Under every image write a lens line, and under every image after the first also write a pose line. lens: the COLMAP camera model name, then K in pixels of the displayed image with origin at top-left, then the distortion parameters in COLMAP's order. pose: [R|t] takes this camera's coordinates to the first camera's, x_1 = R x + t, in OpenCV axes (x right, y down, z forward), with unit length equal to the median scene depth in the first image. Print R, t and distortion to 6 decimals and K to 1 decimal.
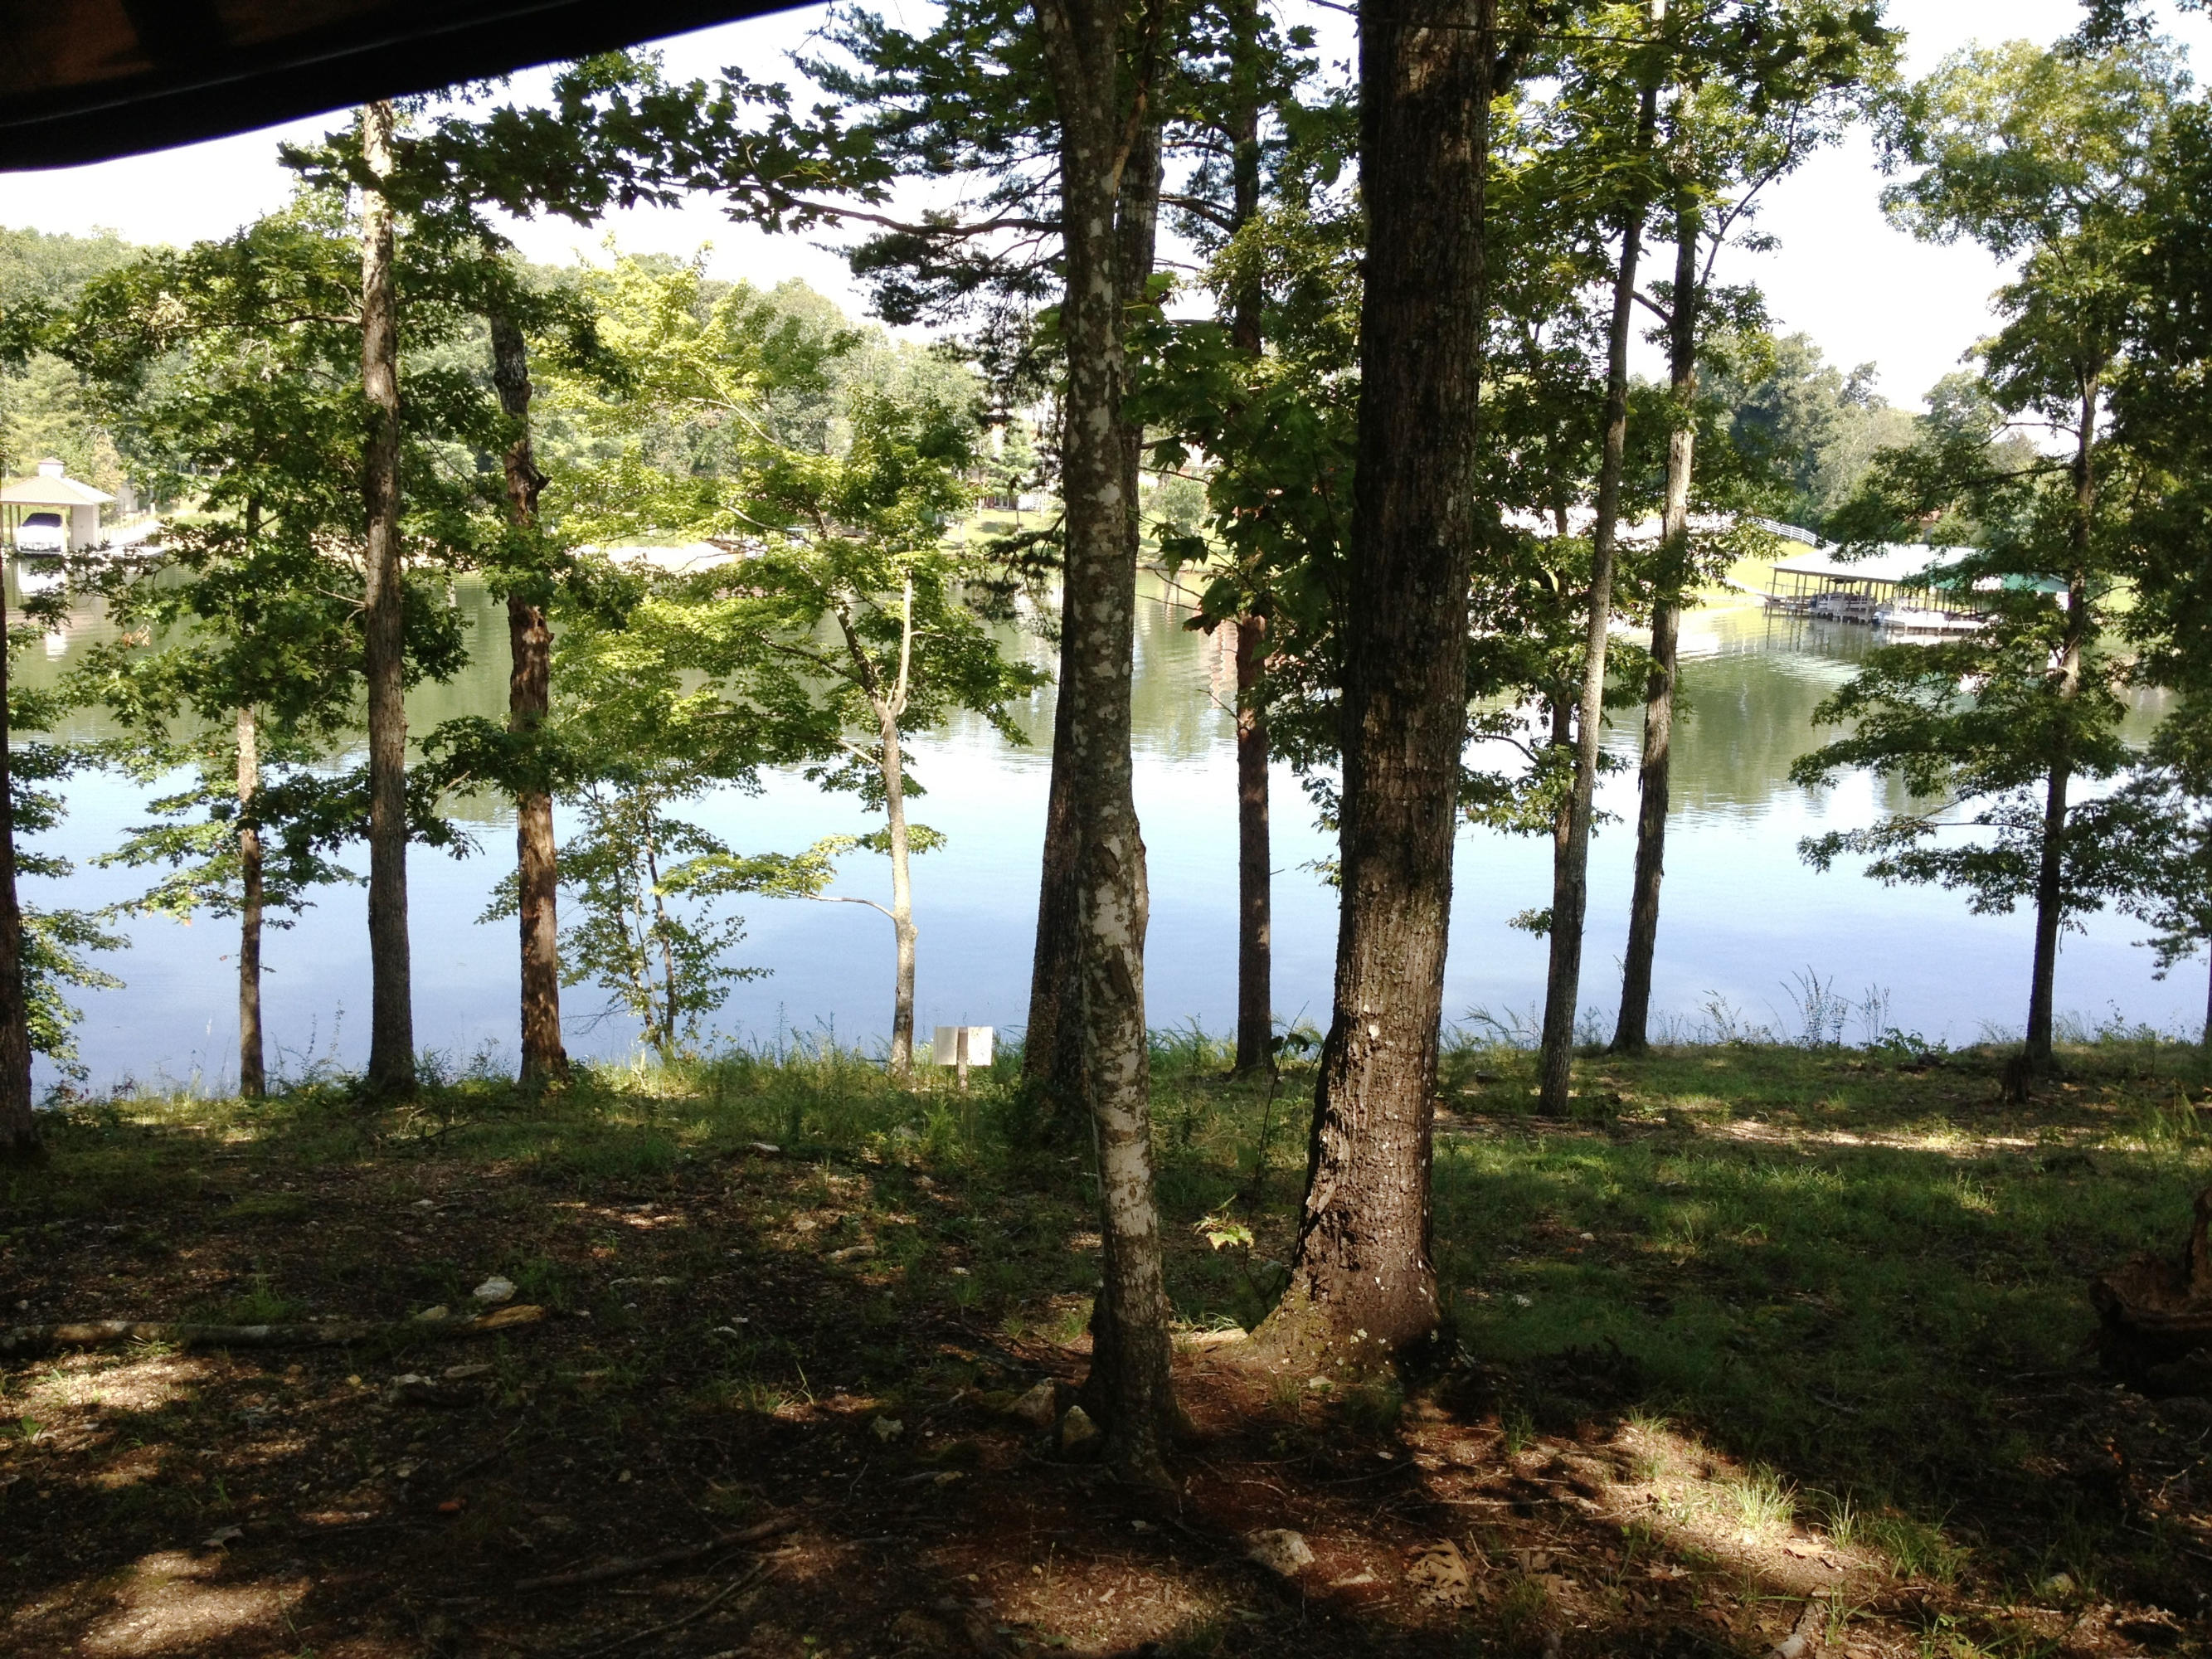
lens RADIAL K [[2080.4, 0, 1106.0], [0, 2080.4, 829.5], [0, 0, 1]] dist [0.112024, -0.286689]
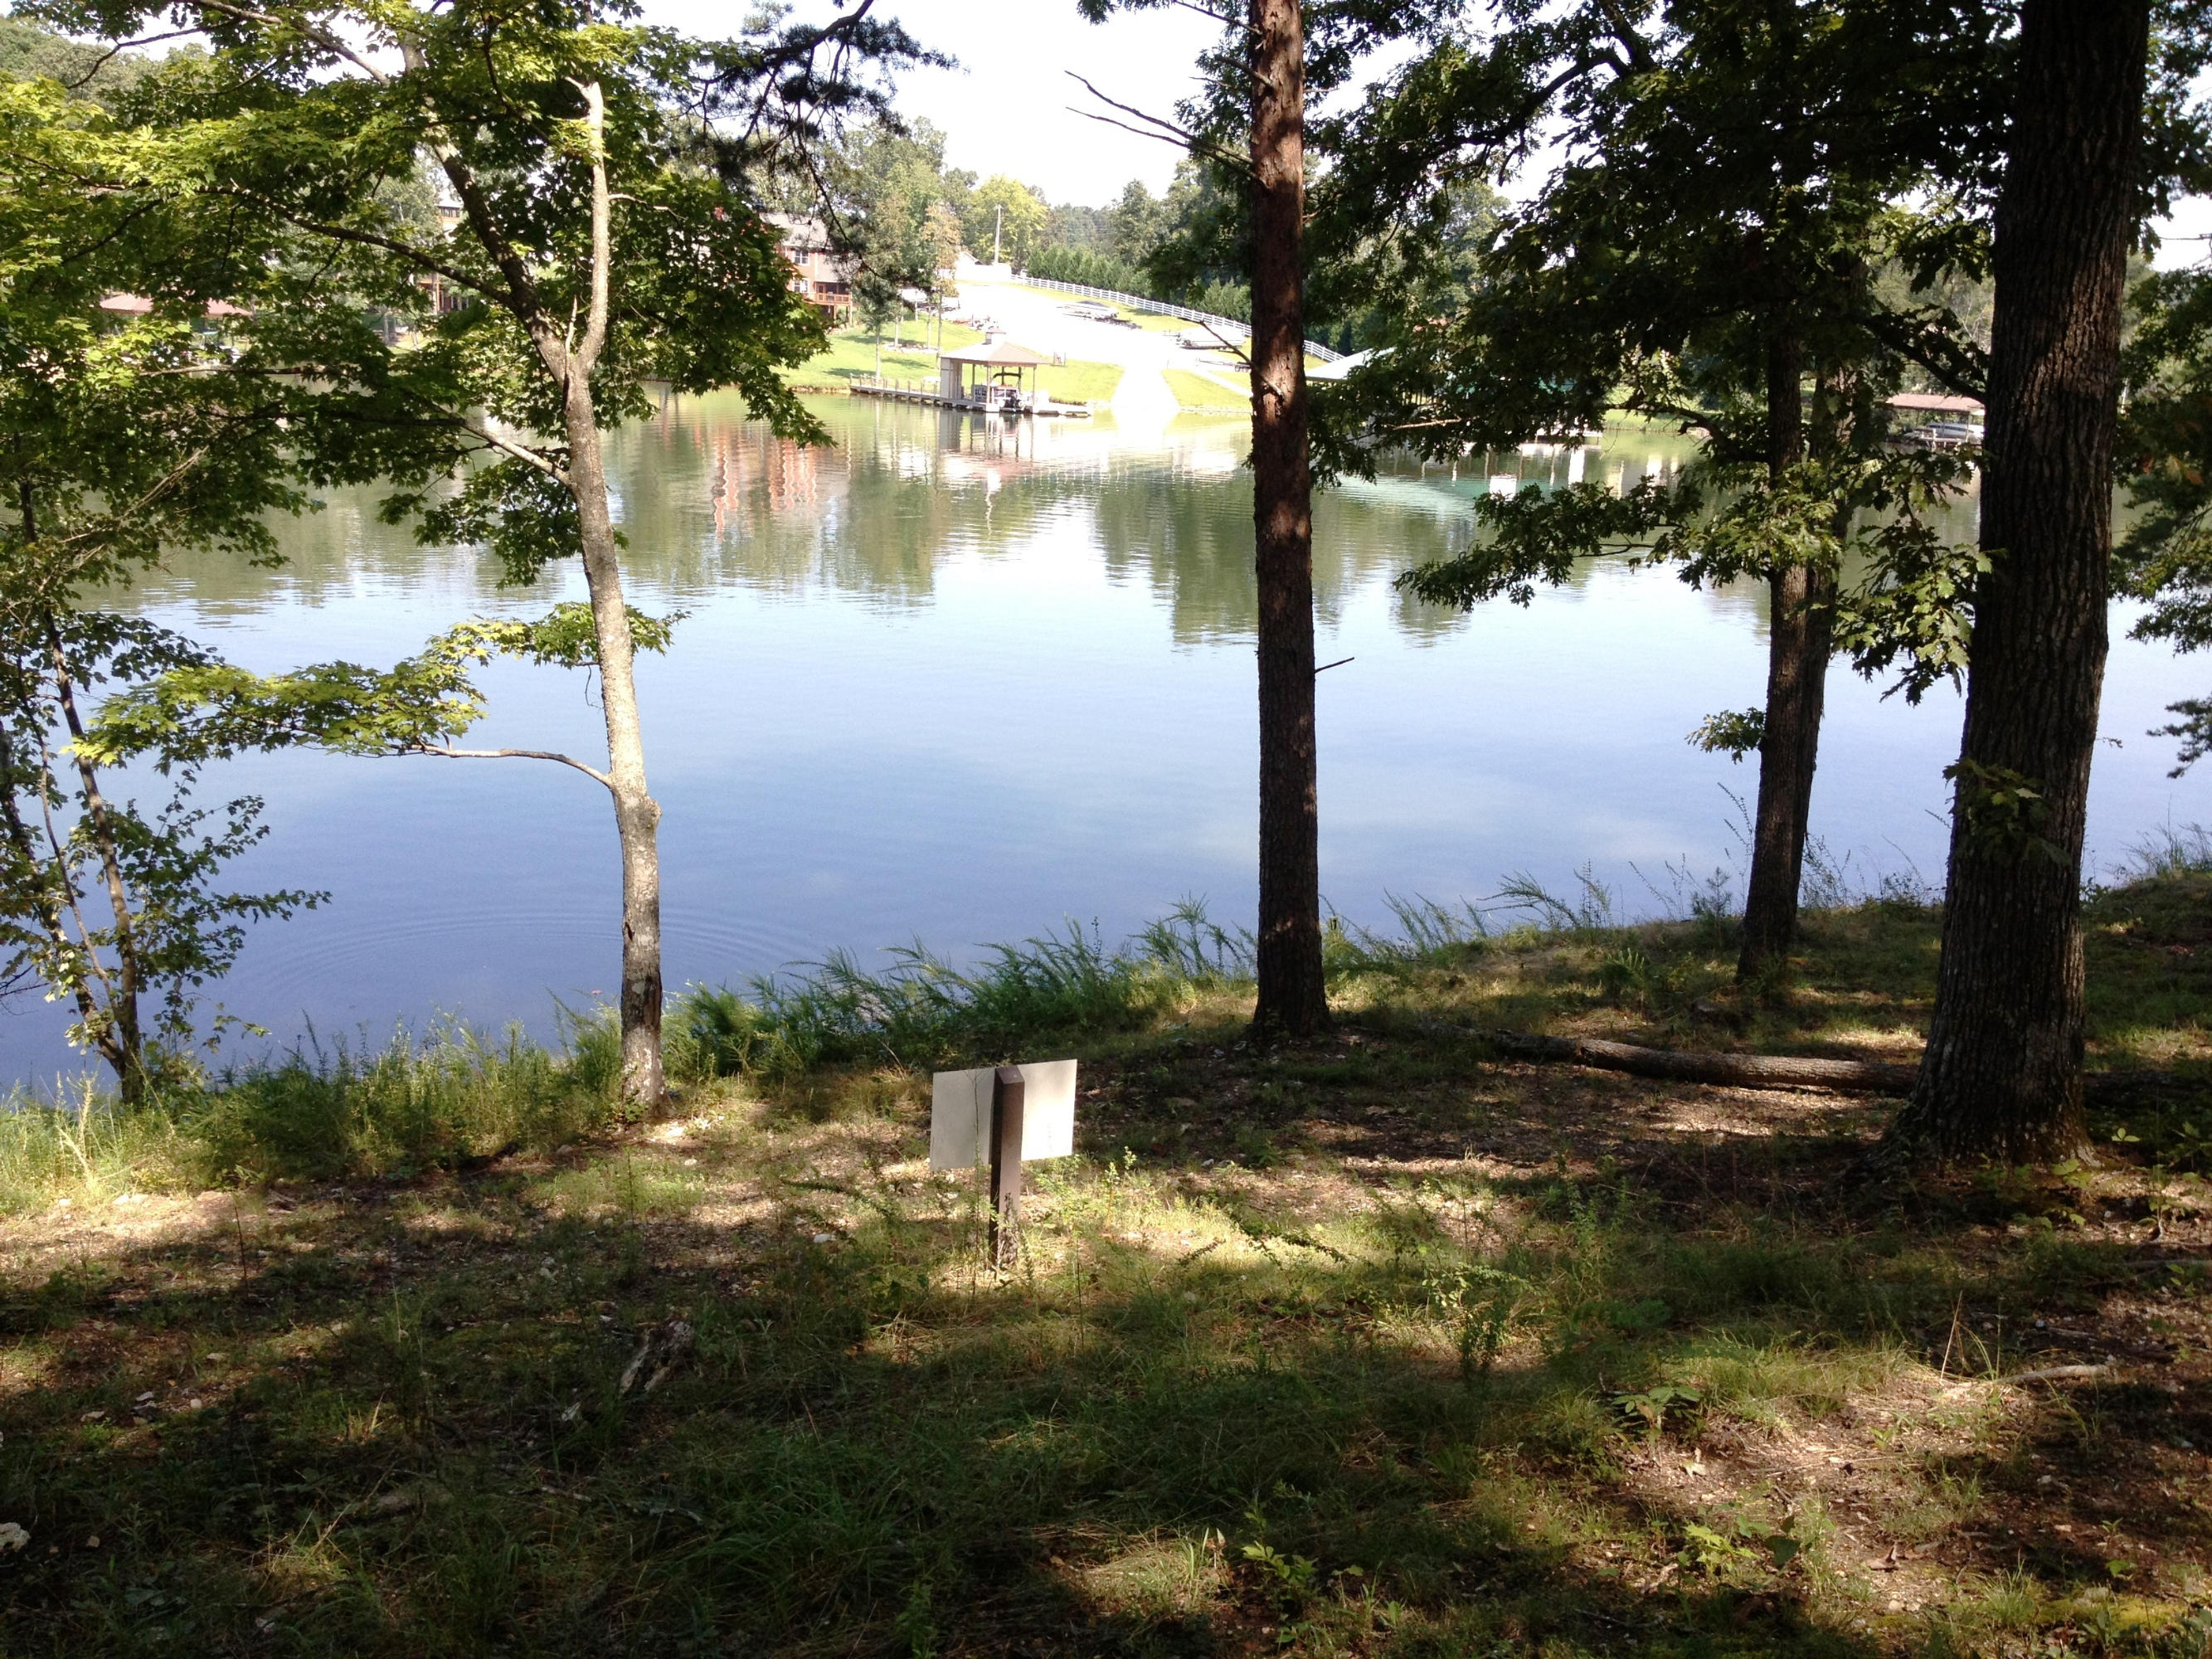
lens RADIAL K [[2080.4, 0, 1106.0], [0, 2080.4, 829.5], [0, 0, 1]] dist [0.112024, -0.286689]
pose [[0.970003, -0.056919, 0.236337, -0.094411], [0.038418, 0.995878, 0.082167, 0.014684], [-0.240039, -0.070623, 0.968191, 0.439610]]
